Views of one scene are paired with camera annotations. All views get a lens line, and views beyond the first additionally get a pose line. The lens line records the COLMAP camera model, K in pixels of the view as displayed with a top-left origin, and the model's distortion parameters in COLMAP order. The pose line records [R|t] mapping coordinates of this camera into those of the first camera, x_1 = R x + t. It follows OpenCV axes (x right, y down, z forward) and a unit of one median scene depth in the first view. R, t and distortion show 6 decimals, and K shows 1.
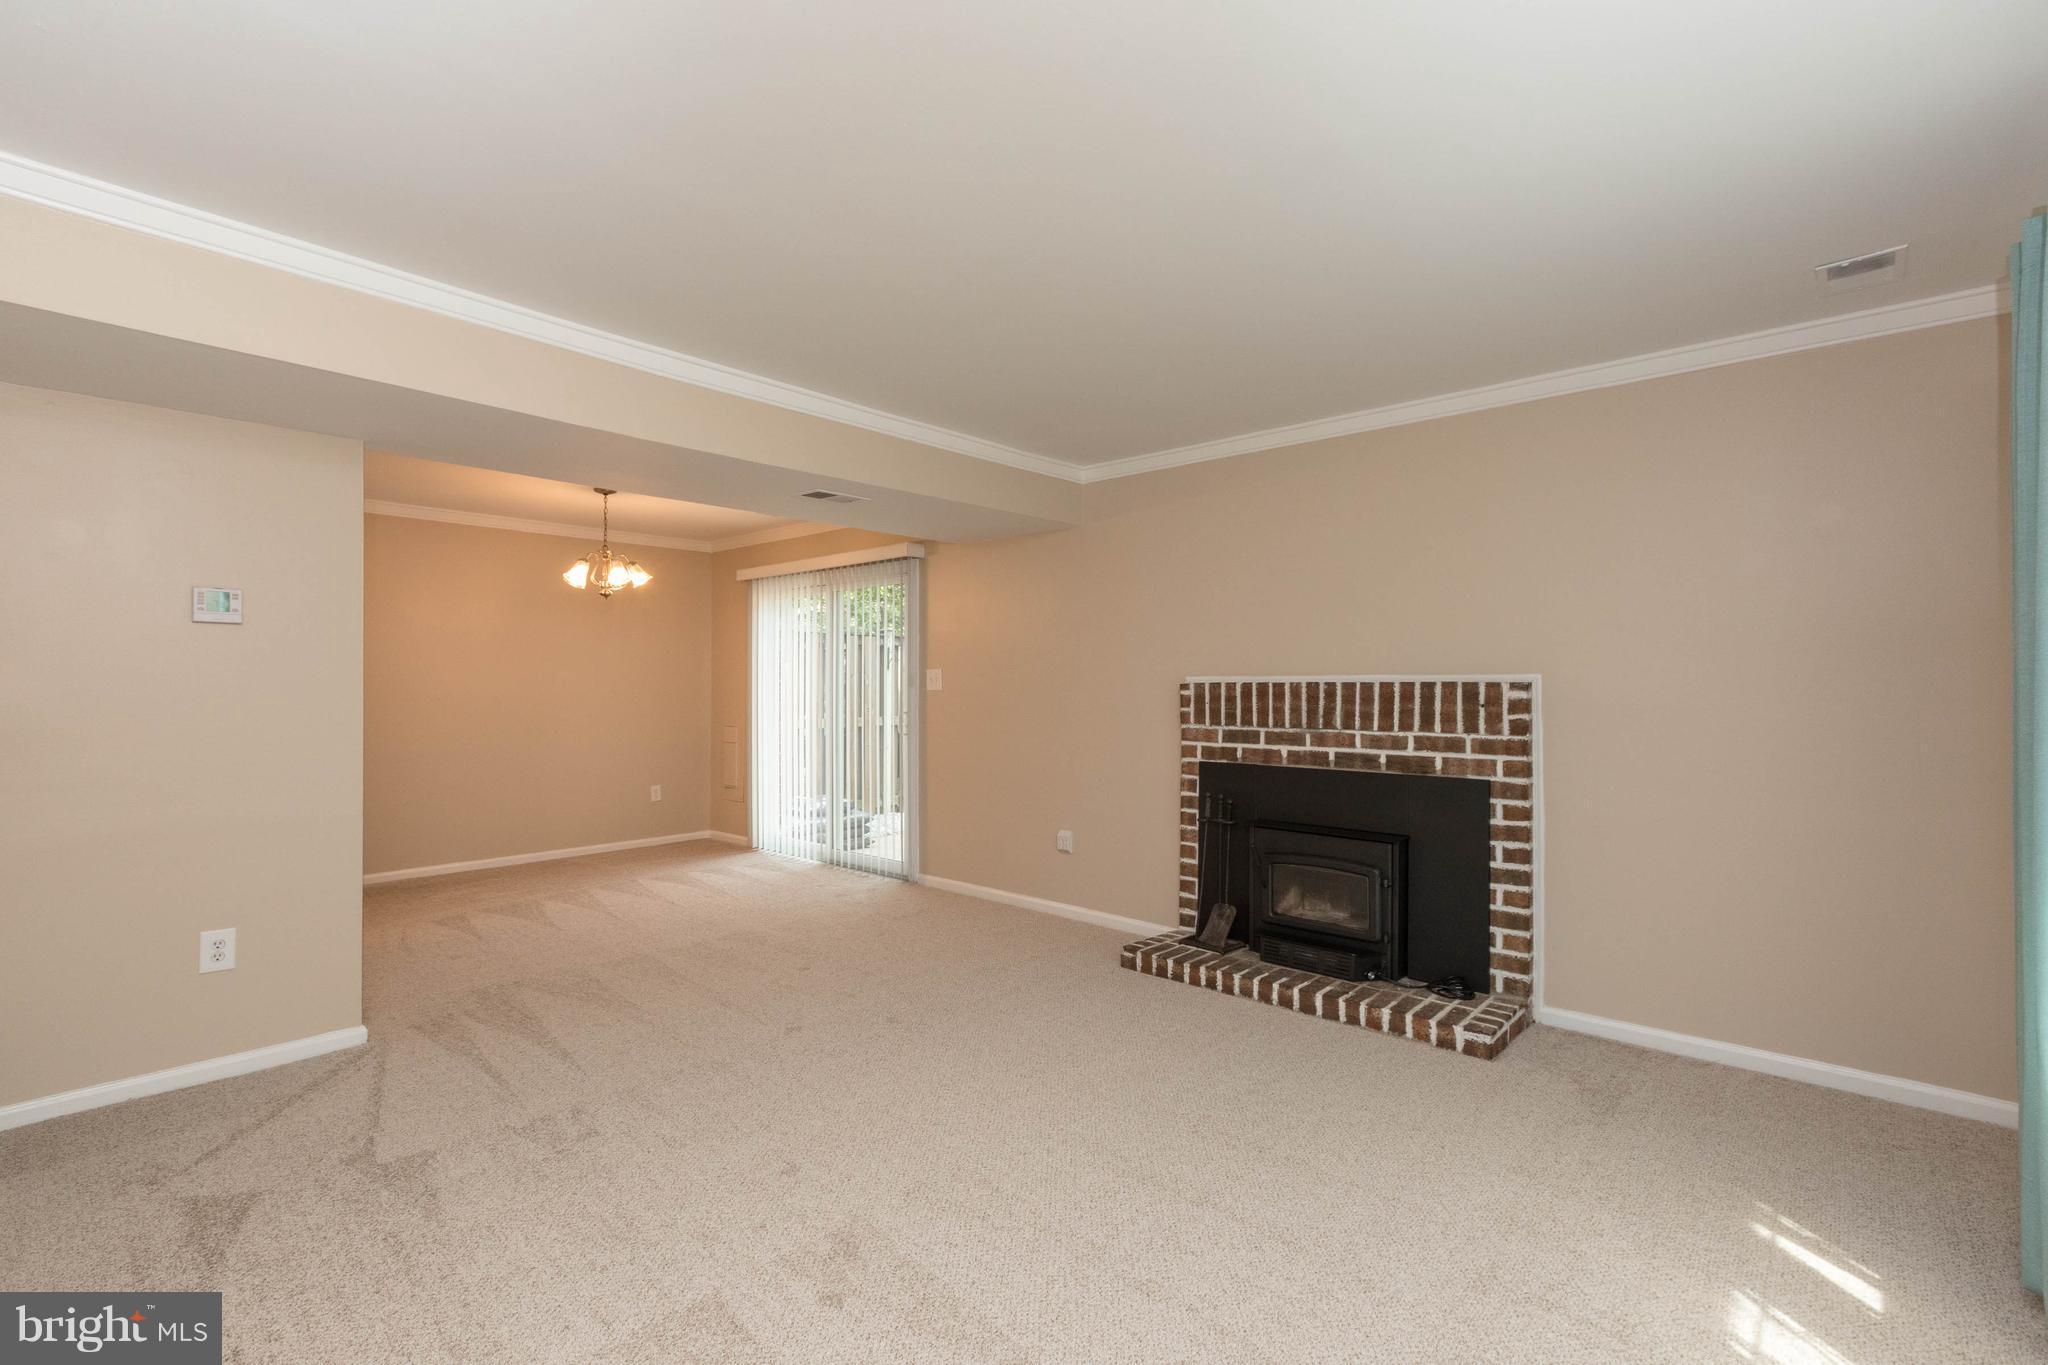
lens RADIAL K [[909.2, 0, 1030.5], [0, 909.2, 679.3], [0, 0, 1]] dist [-0.000011, 0.000097]
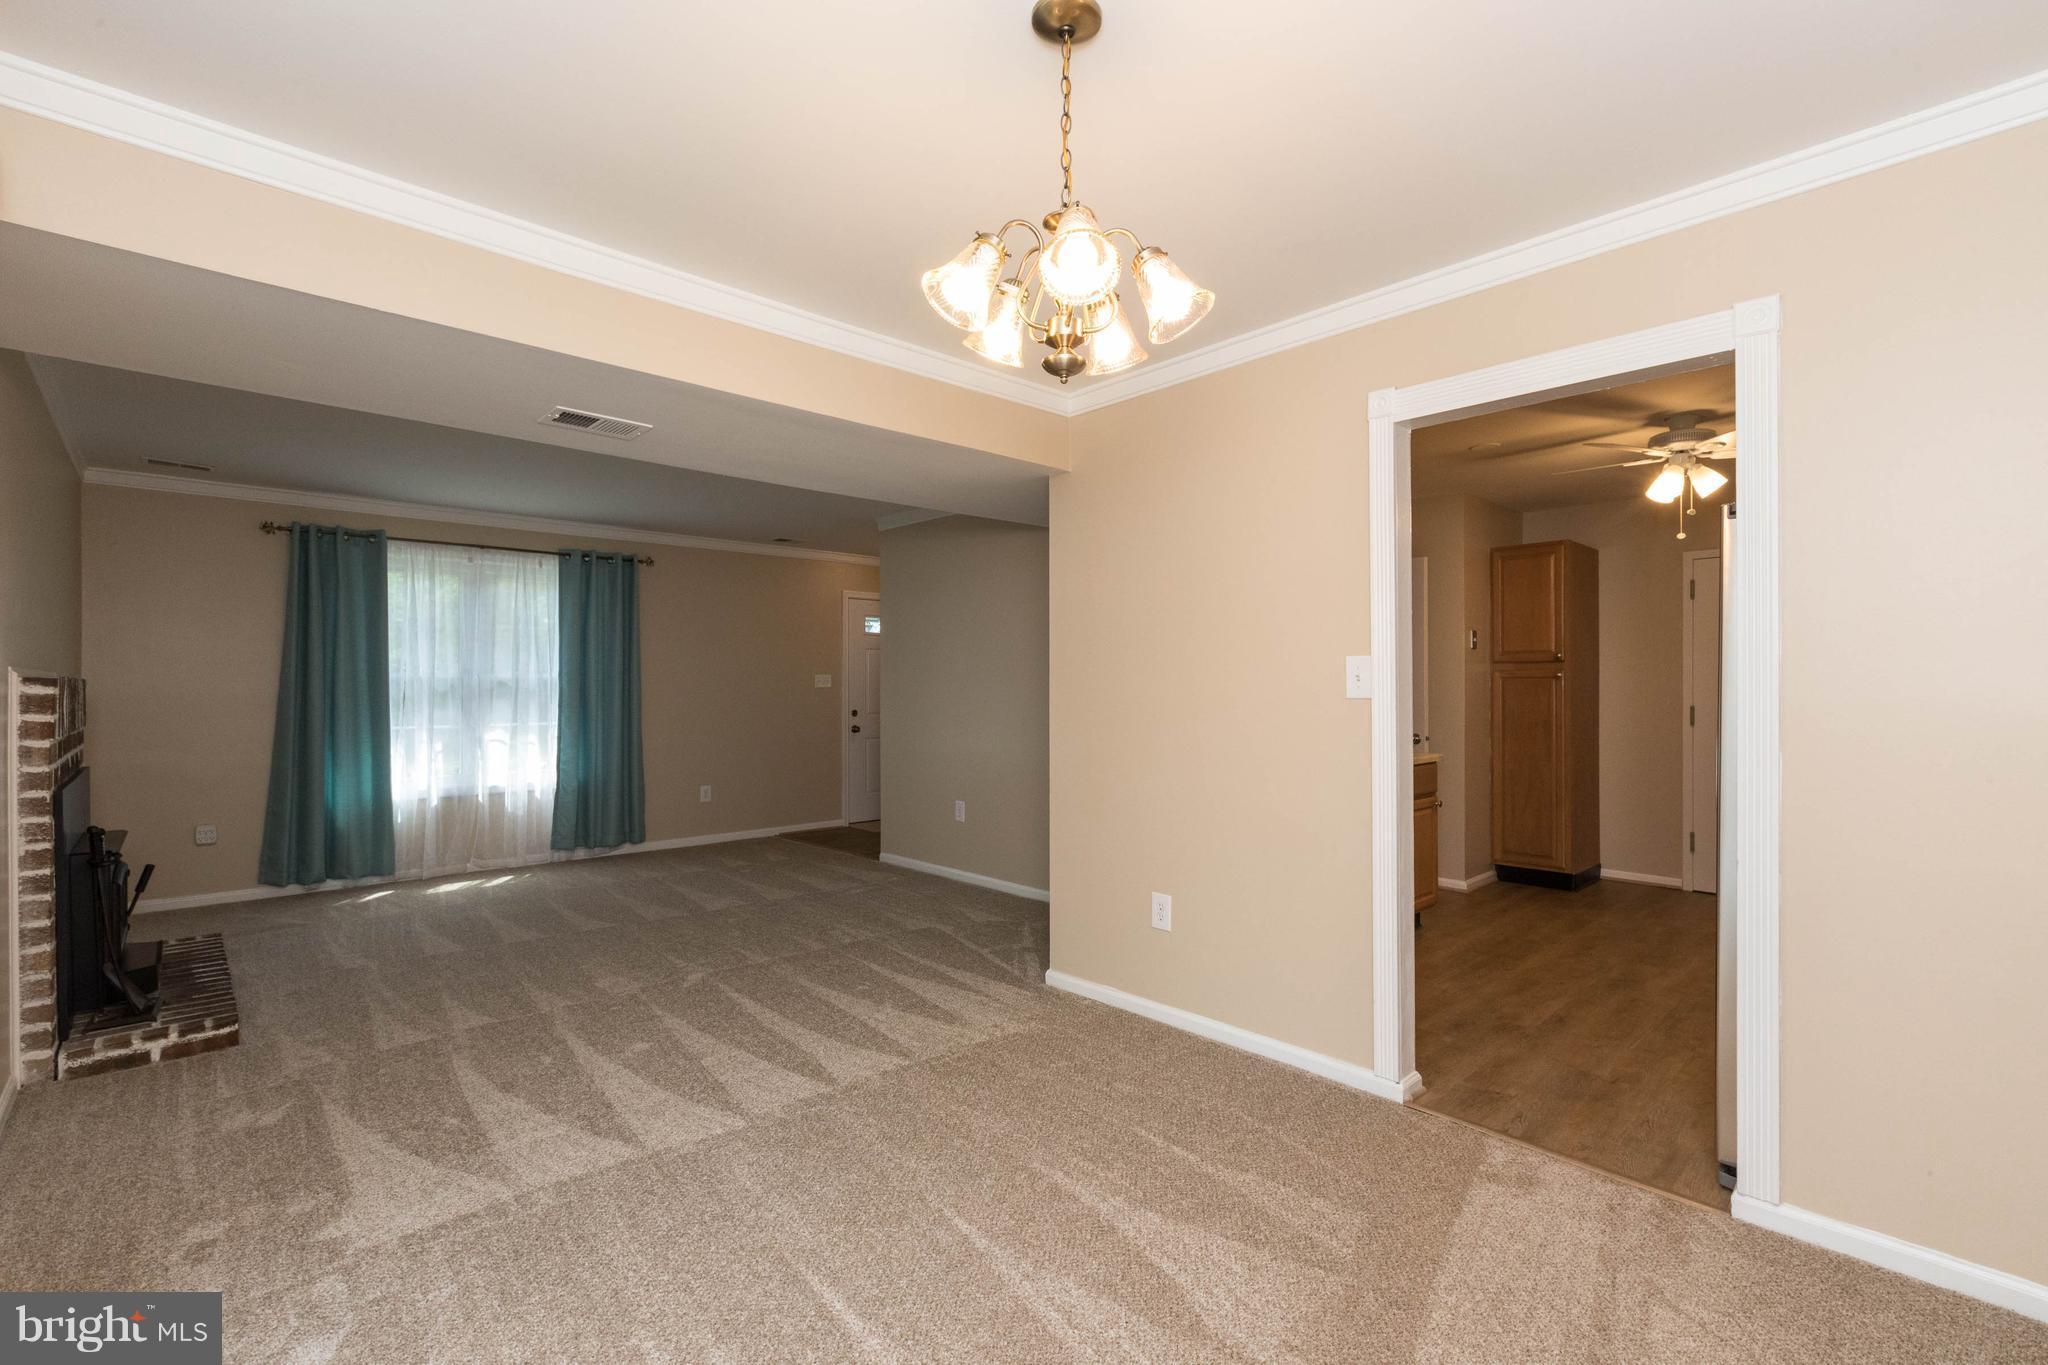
lens RADIAL K [[913.2, 0, 1024.0], [0, 913.2, 682.5], [0, 0, 1]] dist [0.001404, -0.000264]
pose [[-0.995295, 0.000425, 0.096892, -0.683078], [-0.000503, 0.999954, -0.009551, 0.015501], [-0.096892, -0.009554, -0.995249, 1.822098]]
